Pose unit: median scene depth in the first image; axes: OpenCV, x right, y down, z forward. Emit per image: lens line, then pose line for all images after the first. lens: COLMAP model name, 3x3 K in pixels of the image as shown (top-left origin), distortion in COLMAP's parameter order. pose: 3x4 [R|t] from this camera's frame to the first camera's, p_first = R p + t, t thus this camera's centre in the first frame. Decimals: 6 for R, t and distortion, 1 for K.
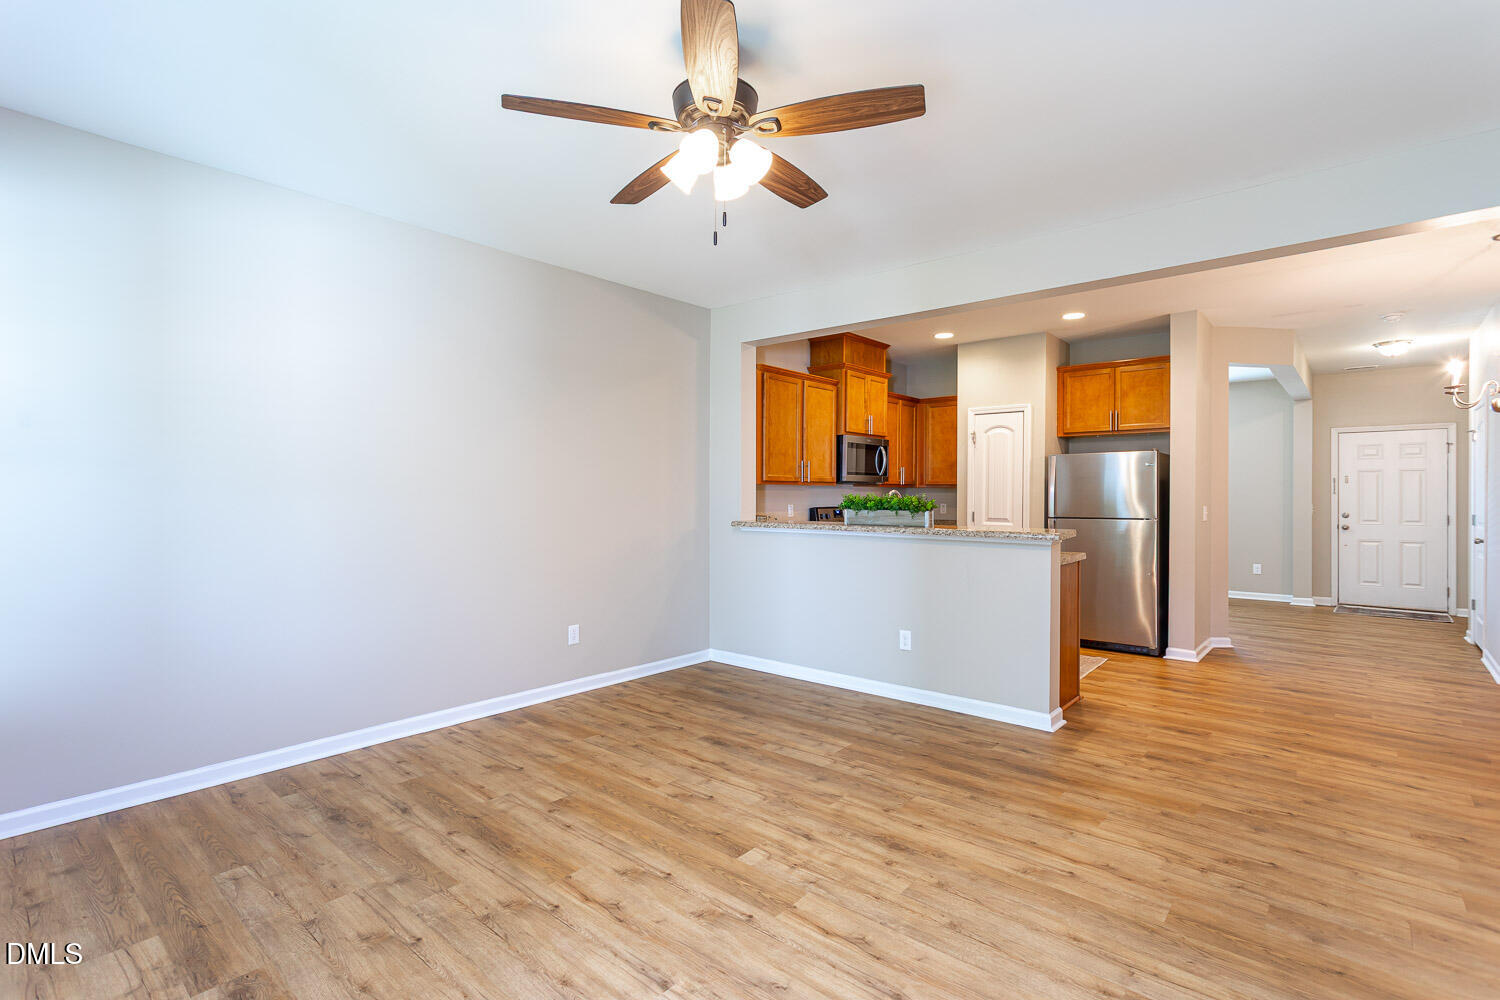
lens RADIAL K [[712.4, 0, 719.4], [0, 712.4, 493.9], [0, 0, 1]] dist [0.000152, 0.001896]
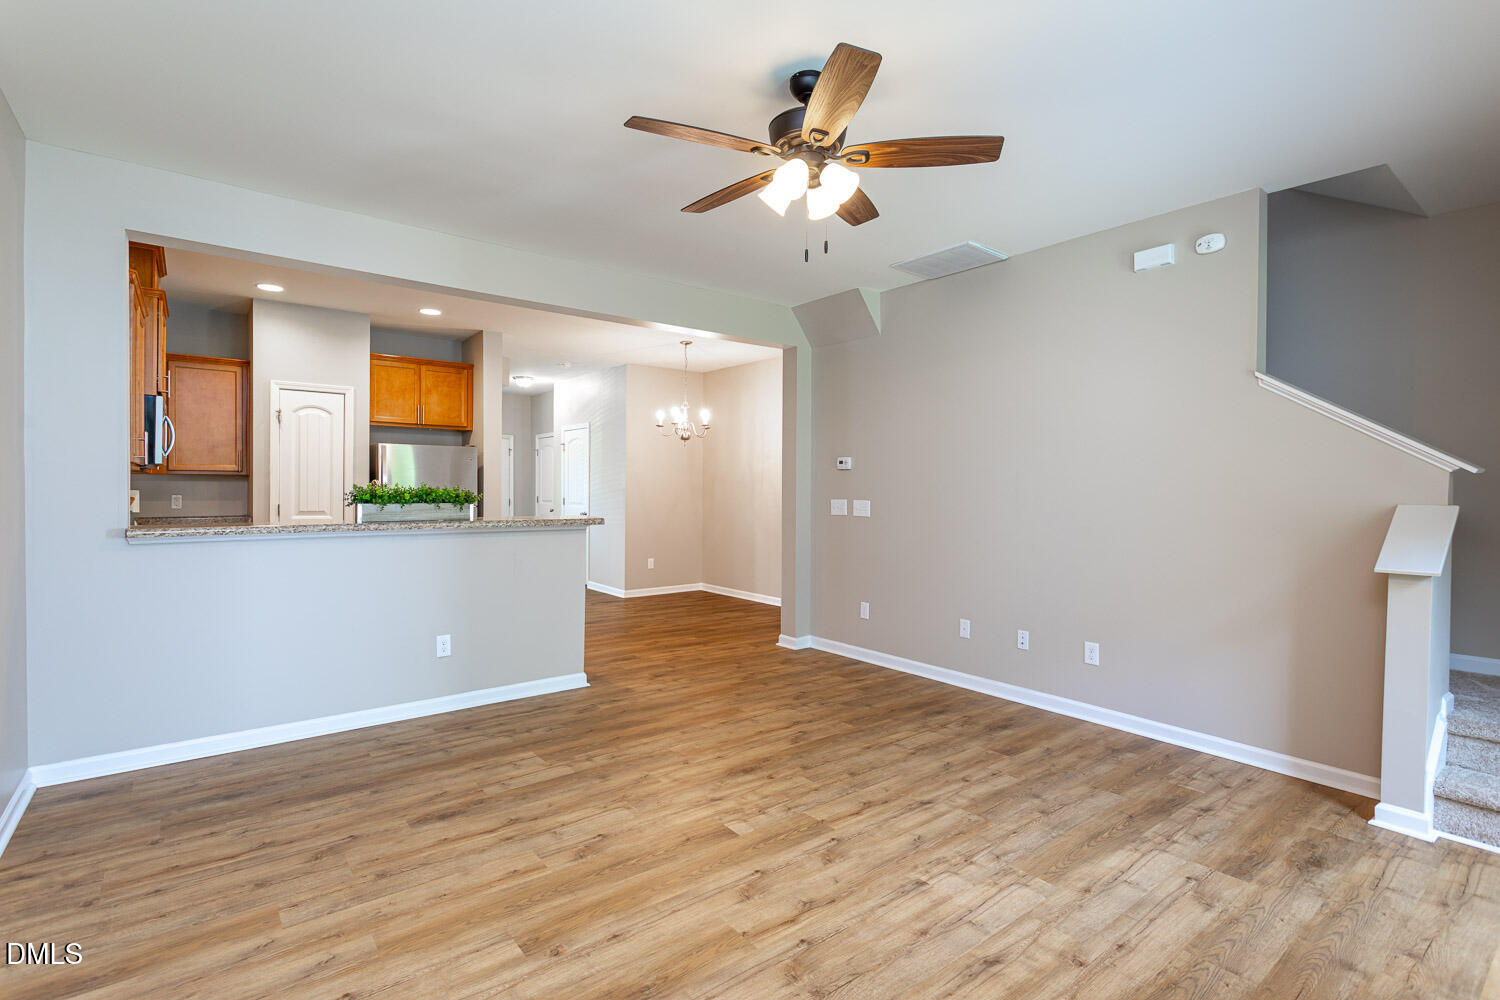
lens RADIAL K [[712.4, 0, 757.3], [0, 712.4, 494.8], [0, 0, 1]] dist [0.000152, 0.001896]
pose [[0.161121, -0.010944, 0.986874, -0.717023], [-0.007575, 0.999895, 0.012325, -0.001722], [-0.986906, -0.009462, 0.161021, 0.580624]]
